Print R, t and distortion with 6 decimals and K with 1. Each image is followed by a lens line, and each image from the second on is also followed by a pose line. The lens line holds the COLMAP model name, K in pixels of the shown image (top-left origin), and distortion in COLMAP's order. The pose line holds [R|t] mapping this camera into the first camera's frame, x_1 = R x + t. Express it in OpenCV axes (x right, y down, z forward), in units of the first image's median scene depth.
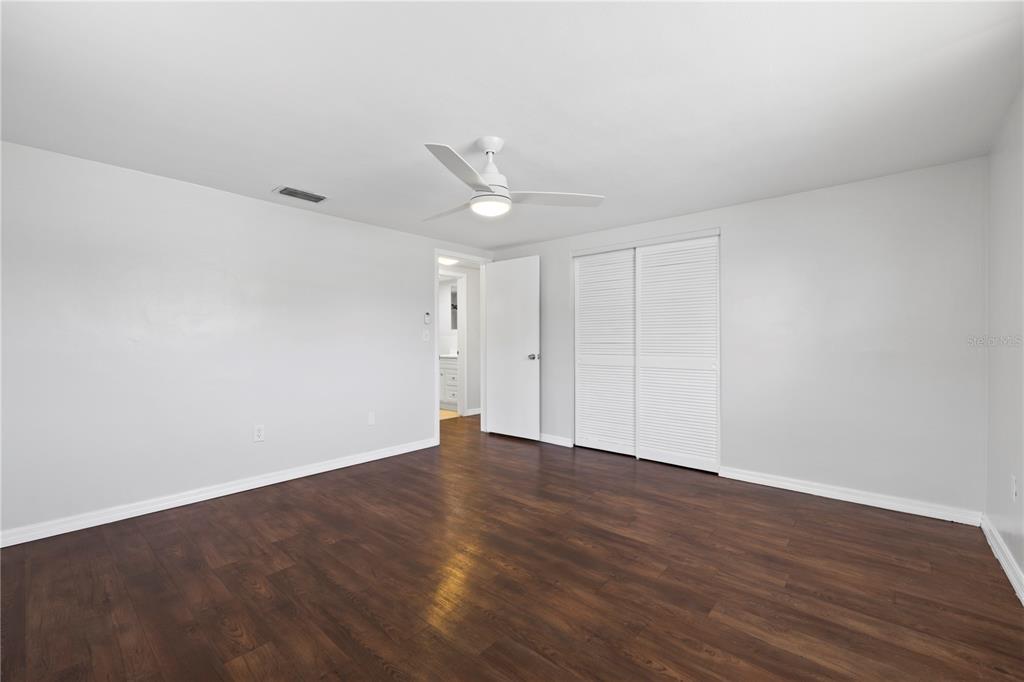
lens RADIAL K [[434.4, 0, 514.3], [0, 434.4, 338.1], [0, 0, 1]] dist [-0.001461, 0.000012]
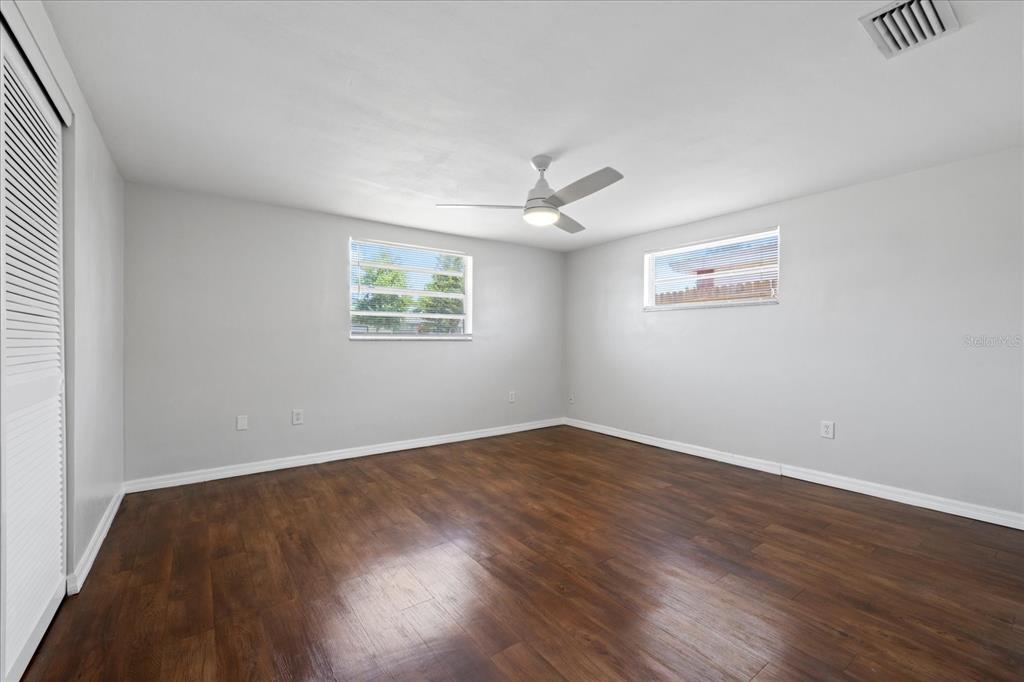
lens RADIAL K [[434.4, 0, 514.3], [0, 434.4, 338.1], [0, 0, 1]] dist [-0.001461, 0.000012]
pose [[-0.976847, 0.000257, 0.213939, -0.258537], [-0.002301, 0.999929, -0.011709, 0.030614], [-0.213927, -0.011930, -0.976777, 2.413891]]
